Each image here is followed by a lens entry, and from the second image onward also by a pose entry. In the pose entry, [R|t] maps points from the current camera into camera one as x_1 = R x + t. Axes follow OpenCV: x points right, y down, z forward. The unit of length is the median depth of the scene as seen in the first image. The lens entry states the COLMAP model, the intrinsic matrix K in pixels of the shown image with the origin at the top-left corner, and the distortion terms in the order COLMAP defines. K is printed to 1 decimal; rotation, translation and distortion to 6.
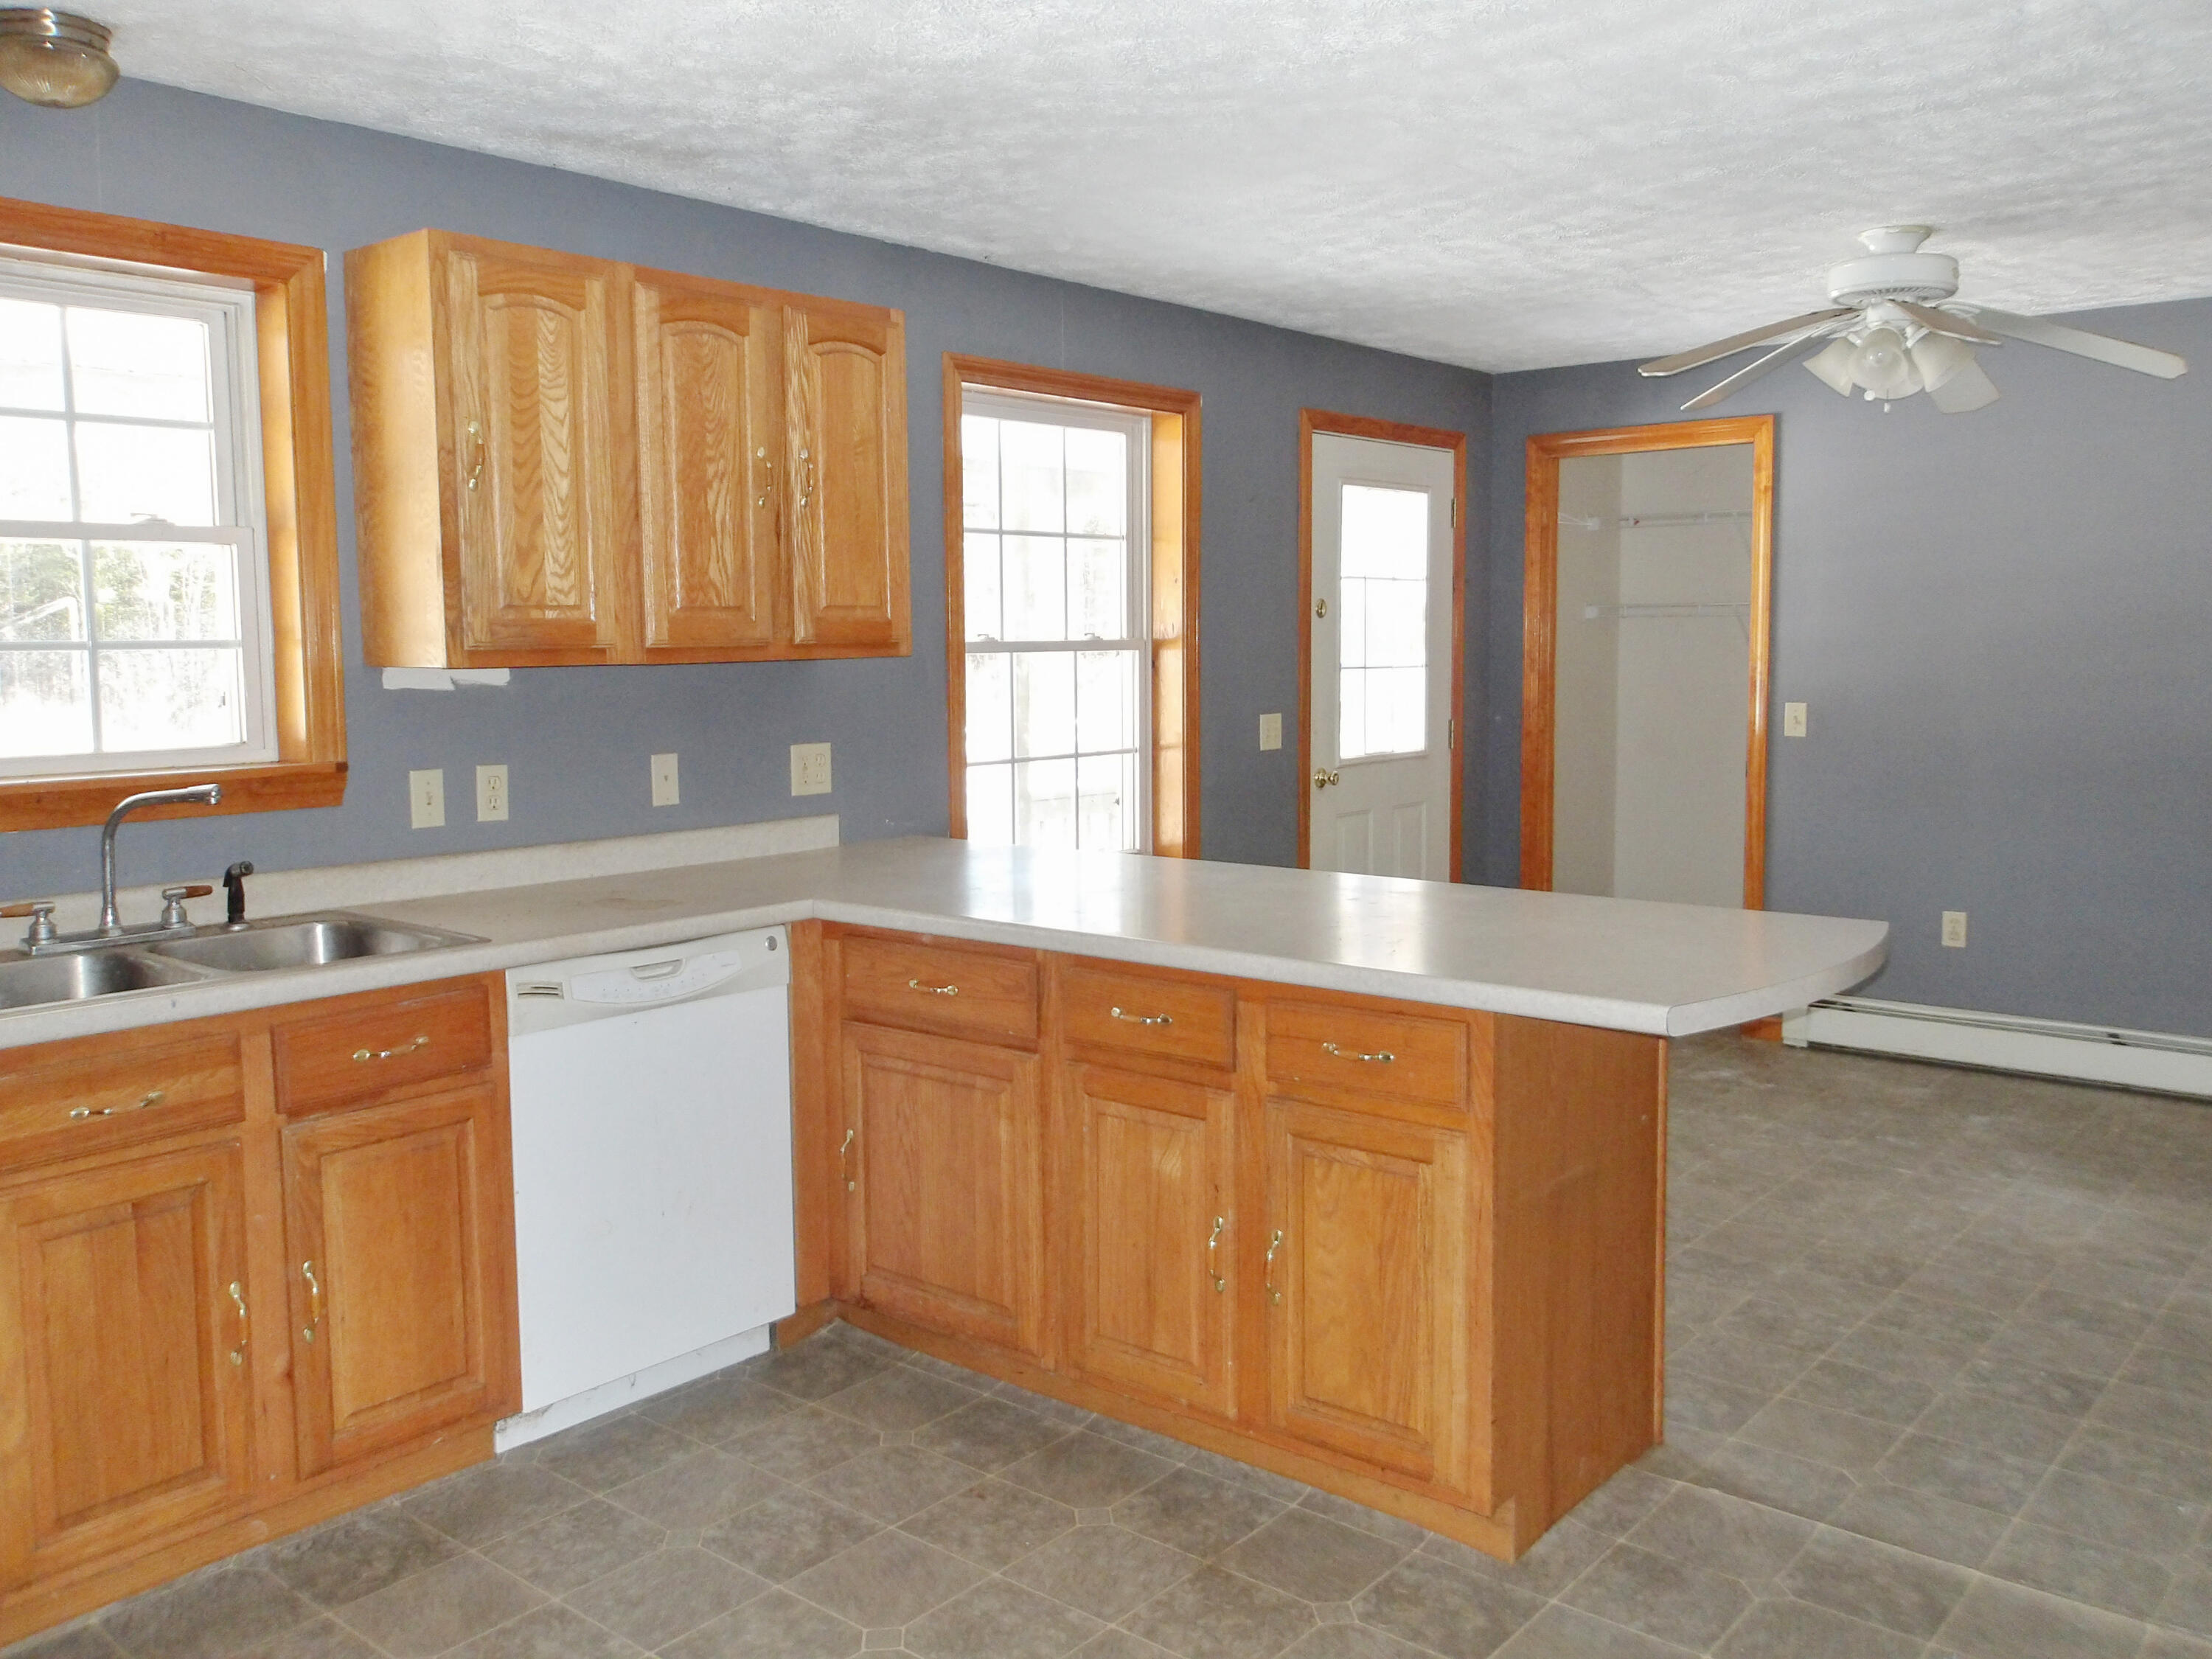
lens RADIAL K [[1816.0, 0, 1097.6], [0, 1816.0, 796.2], [0, 0, 1]] dist [0.006329, 0.006736]
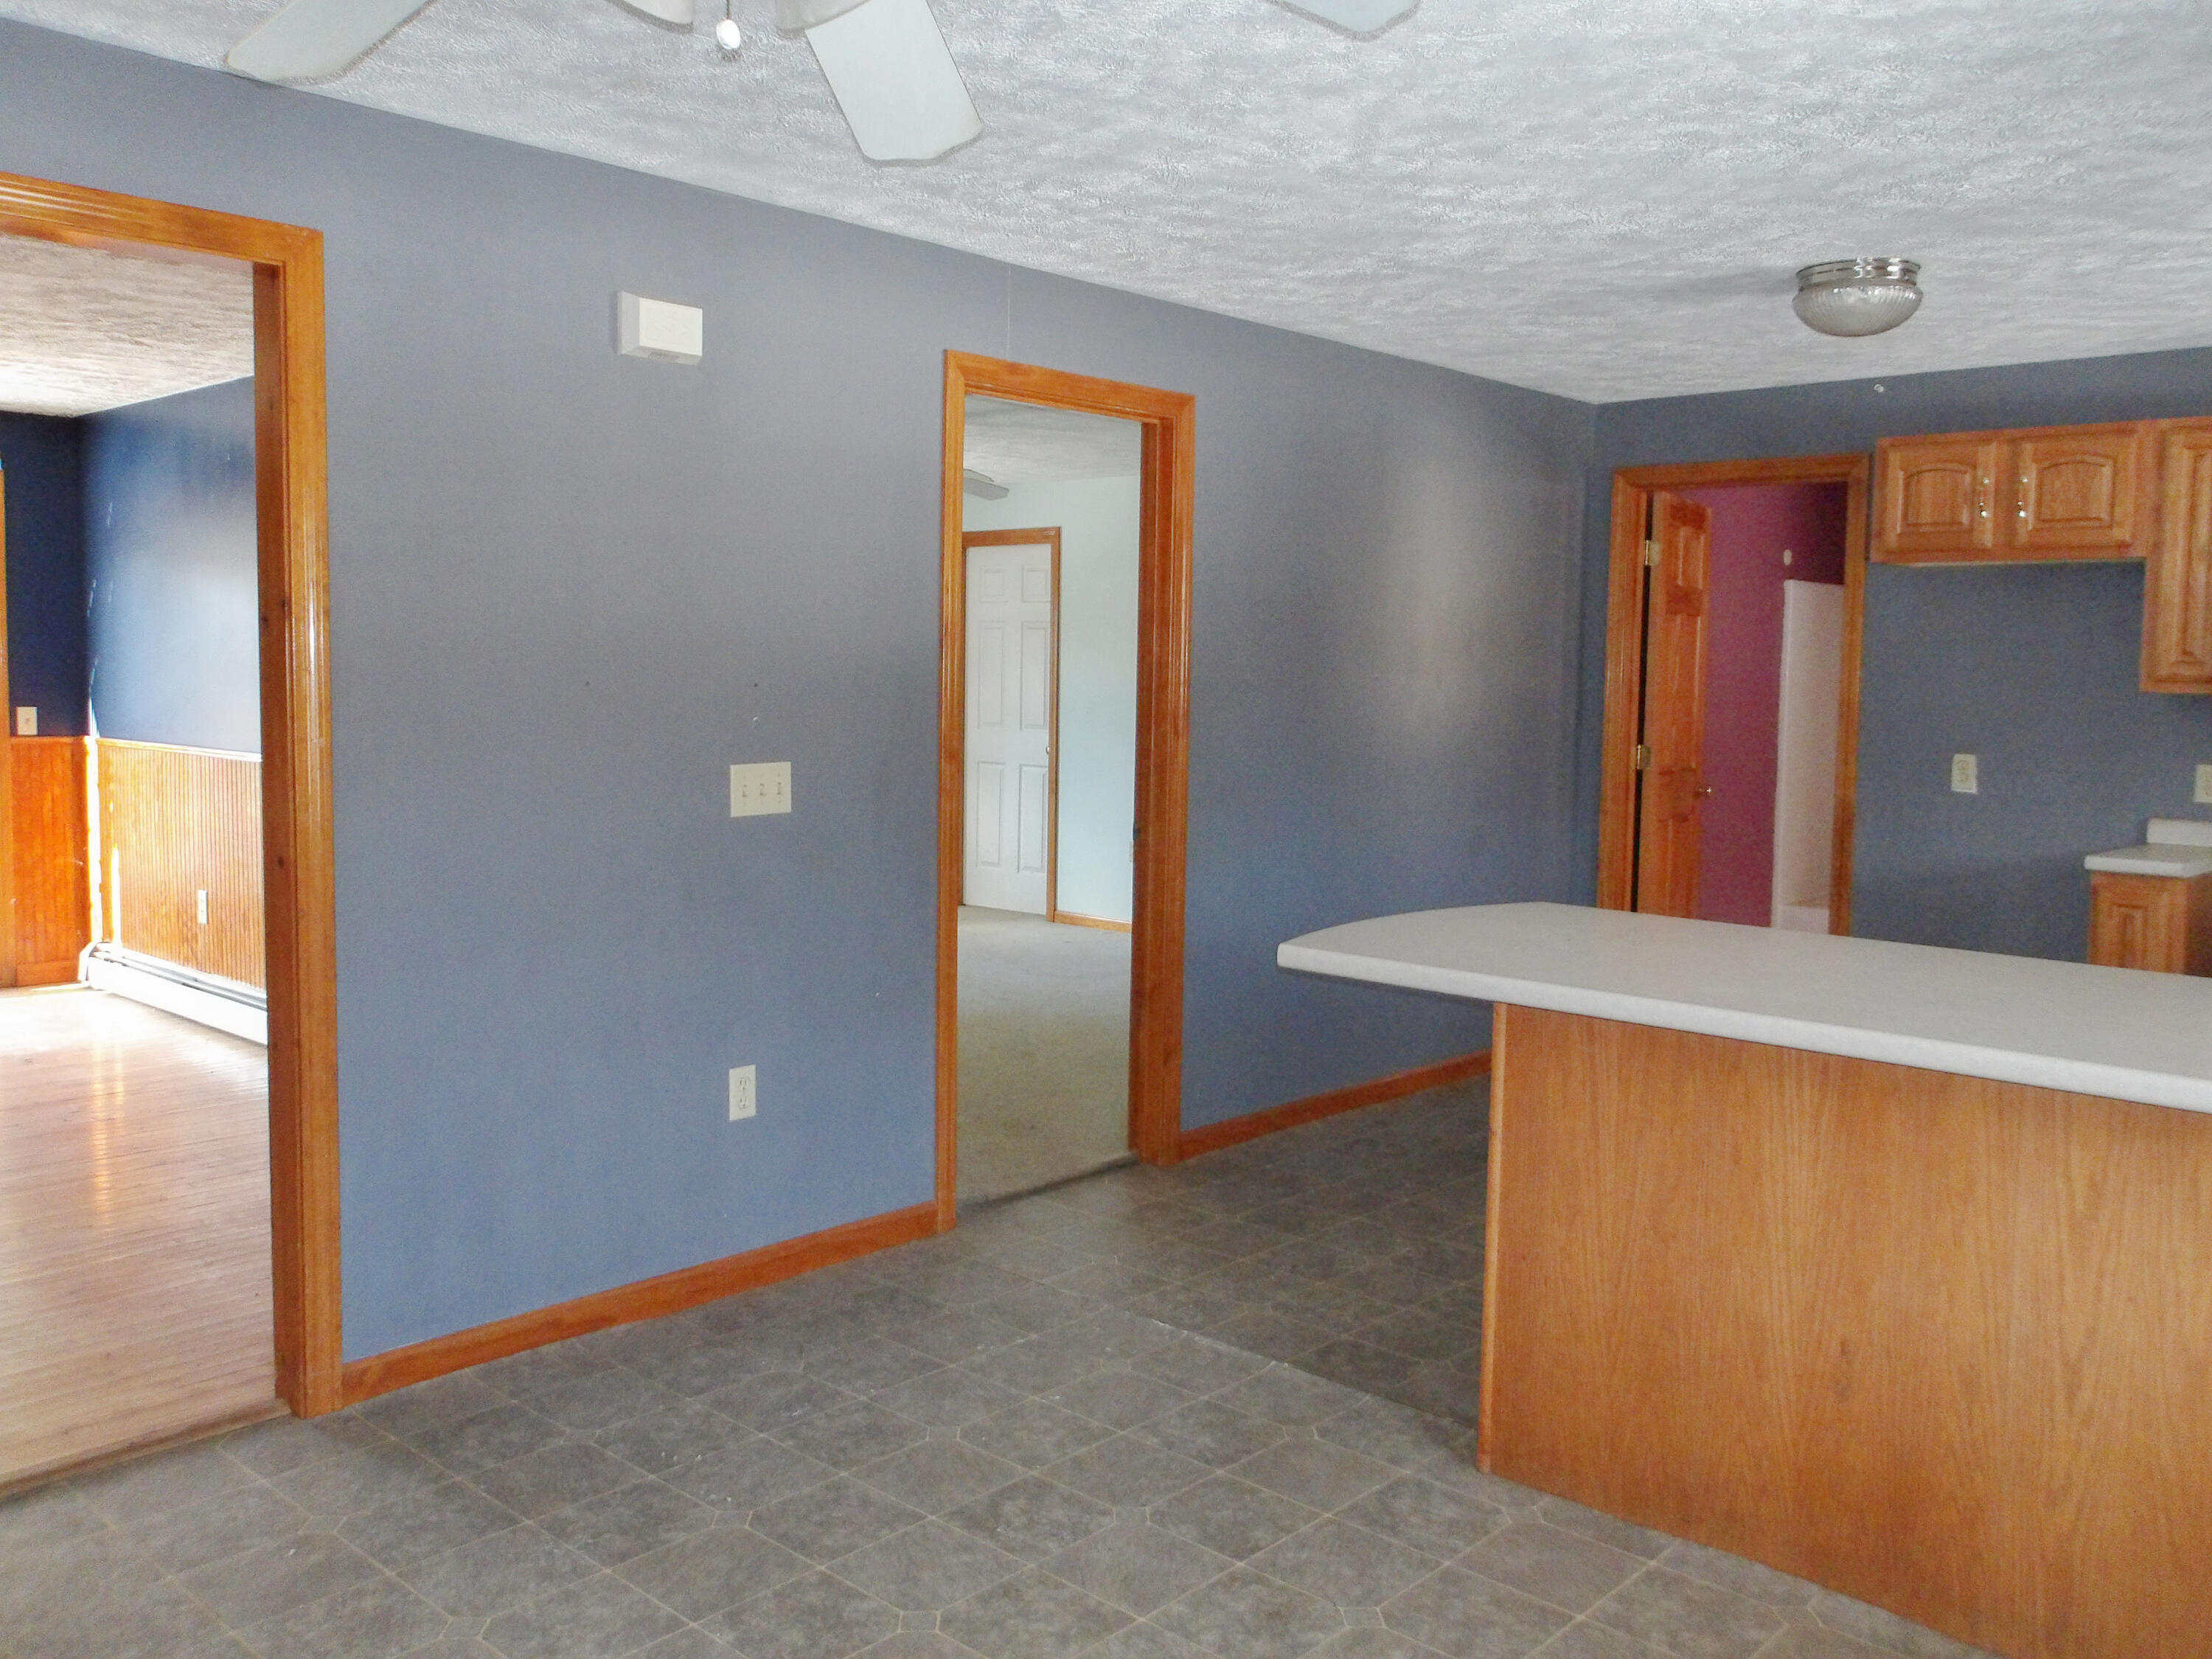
lens RADIAL K [[1816.0, 0, 1097.6], [0, 1816.0, 796.2], [0, 0, 1]] dist [0.006329, 0.006736]
pose [[-0.998688, -0.013705, 0.049348, 0.453649], [-0.005634, 0.987083, 0.160112, -0.163017], [-0.050904, 0.159624, -0.985865, 1.849832]]
